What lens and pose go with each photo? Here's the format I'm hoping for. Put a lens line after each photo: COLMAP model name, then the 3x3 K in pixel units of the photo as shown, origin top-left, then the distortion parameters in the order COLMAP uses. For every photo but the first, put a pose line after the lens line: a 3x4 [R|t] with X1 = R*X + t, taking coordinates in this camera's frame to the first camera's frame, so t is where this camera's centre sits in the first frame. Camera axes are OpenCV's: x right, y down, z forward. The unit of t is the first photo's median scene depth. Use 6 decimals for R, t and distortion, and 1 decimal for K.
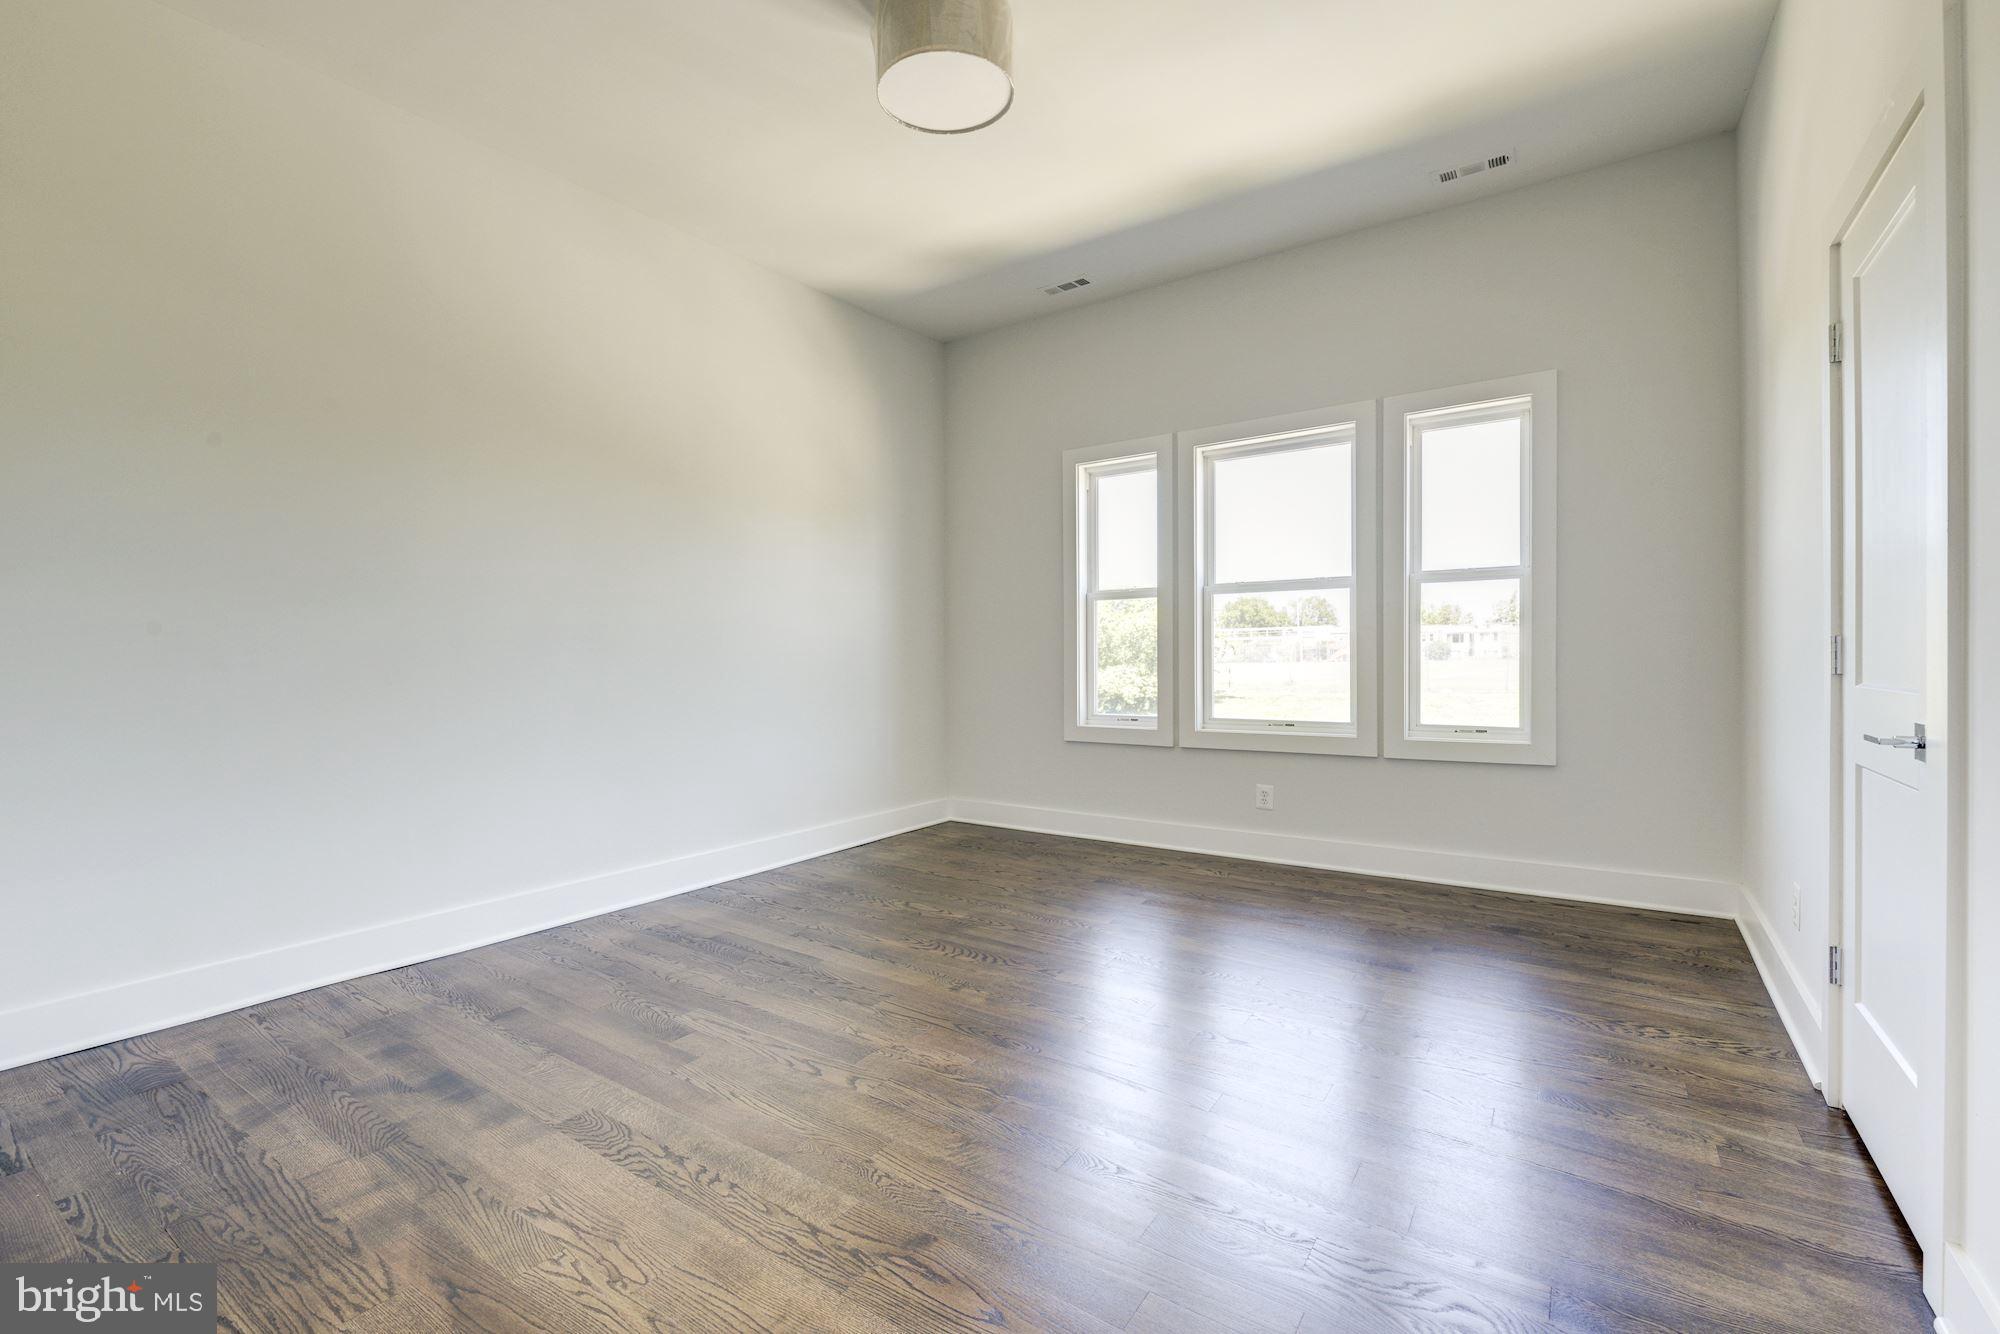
lens RADIAL K [[862.4, 0, 993.3], [0, 862.4, 664.0], [0, 0, 1]] dist [0.000985, -0.000234]
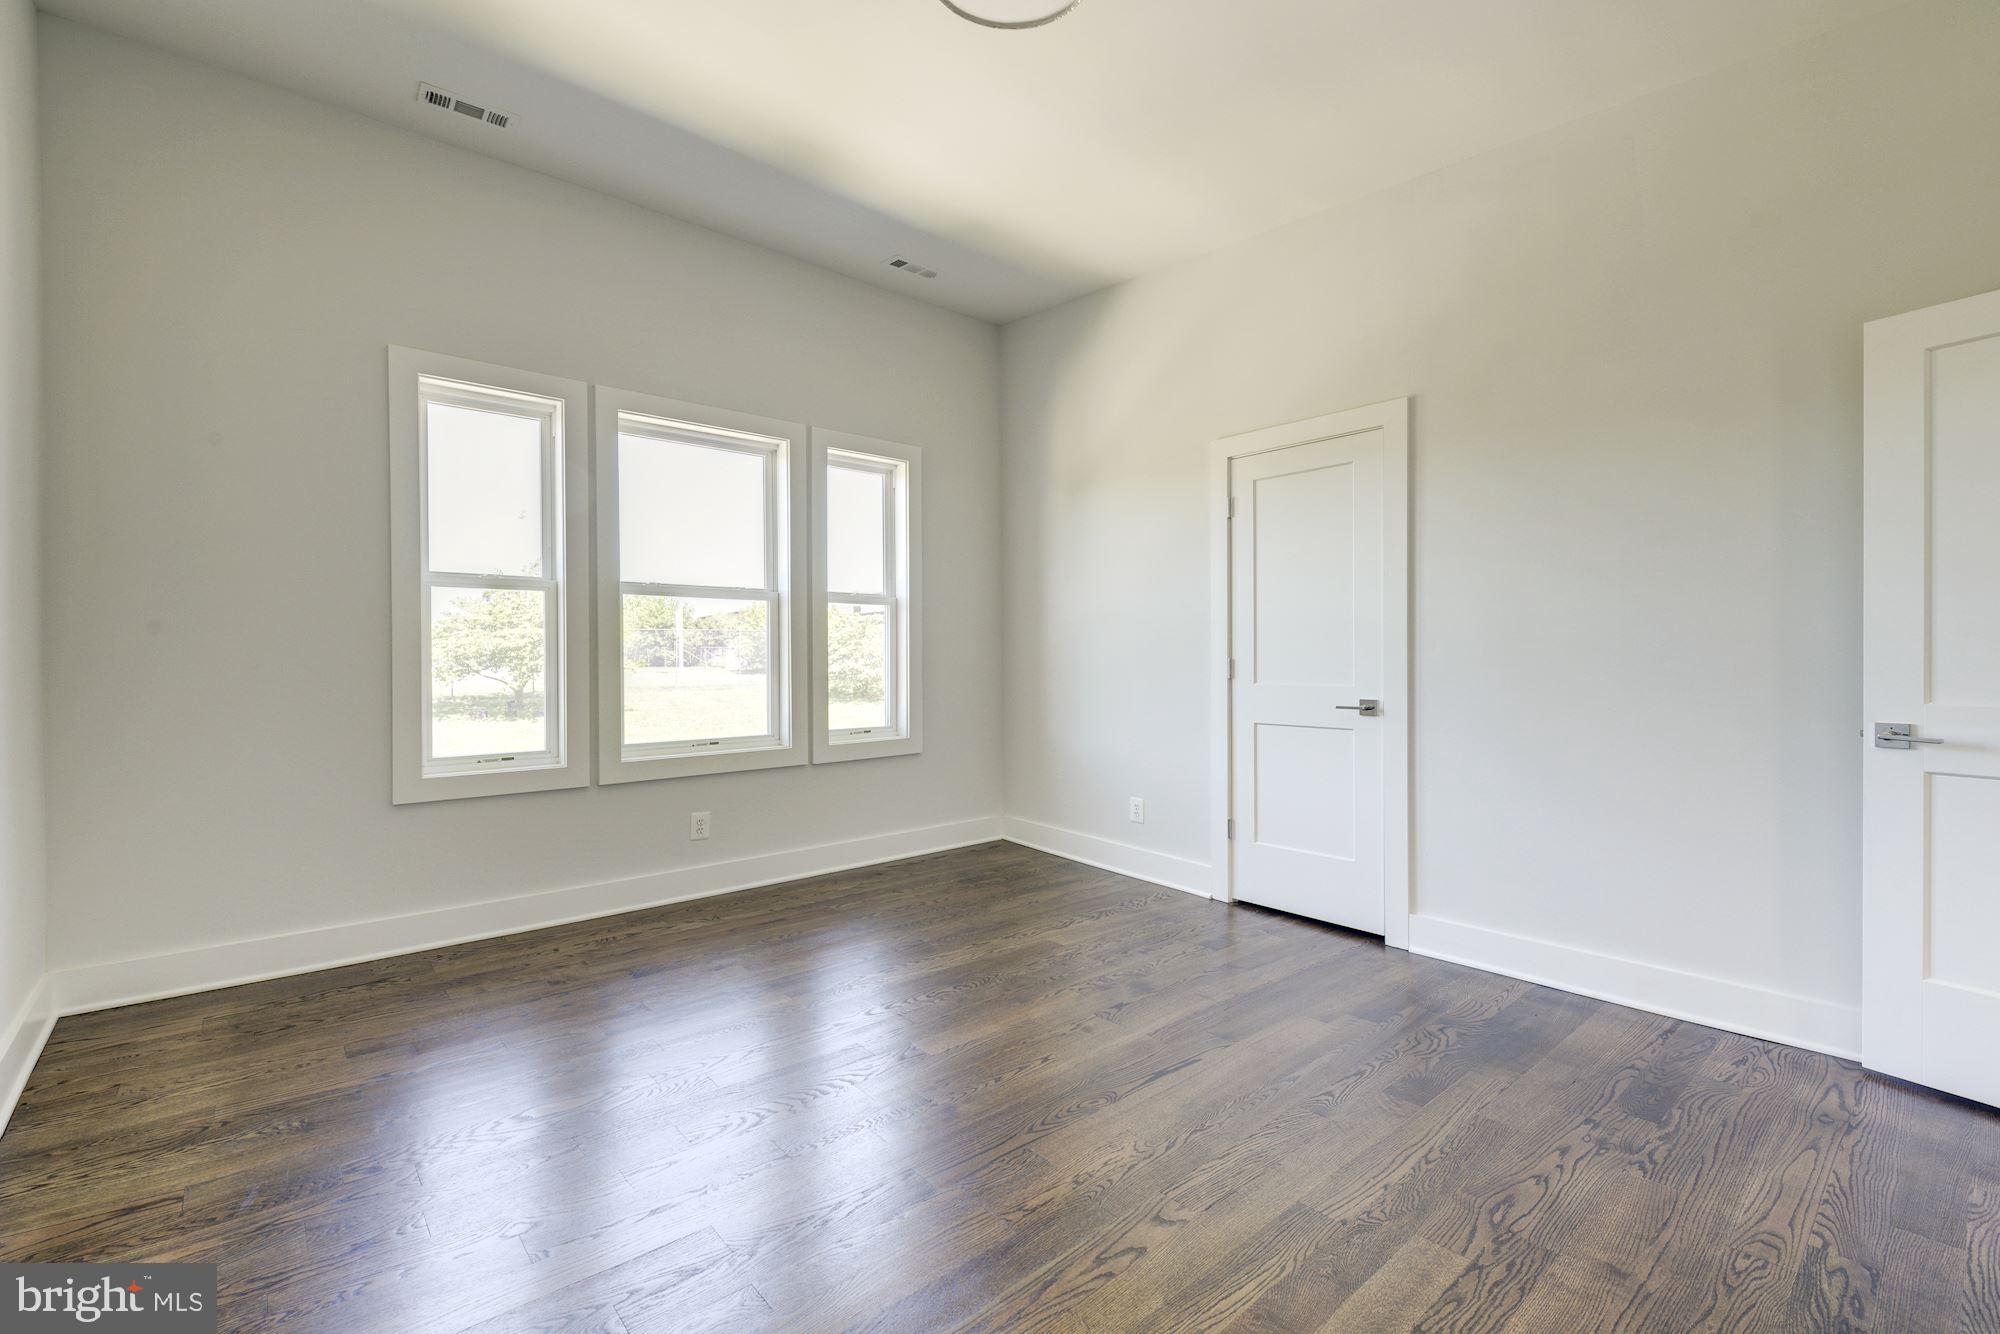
lens RADIAL K [[862.4, 0, 993.3], [0, 862.4, 664.0], [0, 0, 1]] dist [0.000985, -0.000234]
pose [[0.247074, 0.001331, 0.968996, -0.504303], [0.010038, 0.999942, -0.003933, -0.008175], [-0.968945, 0.010698, 0.247046, 0.503794]]
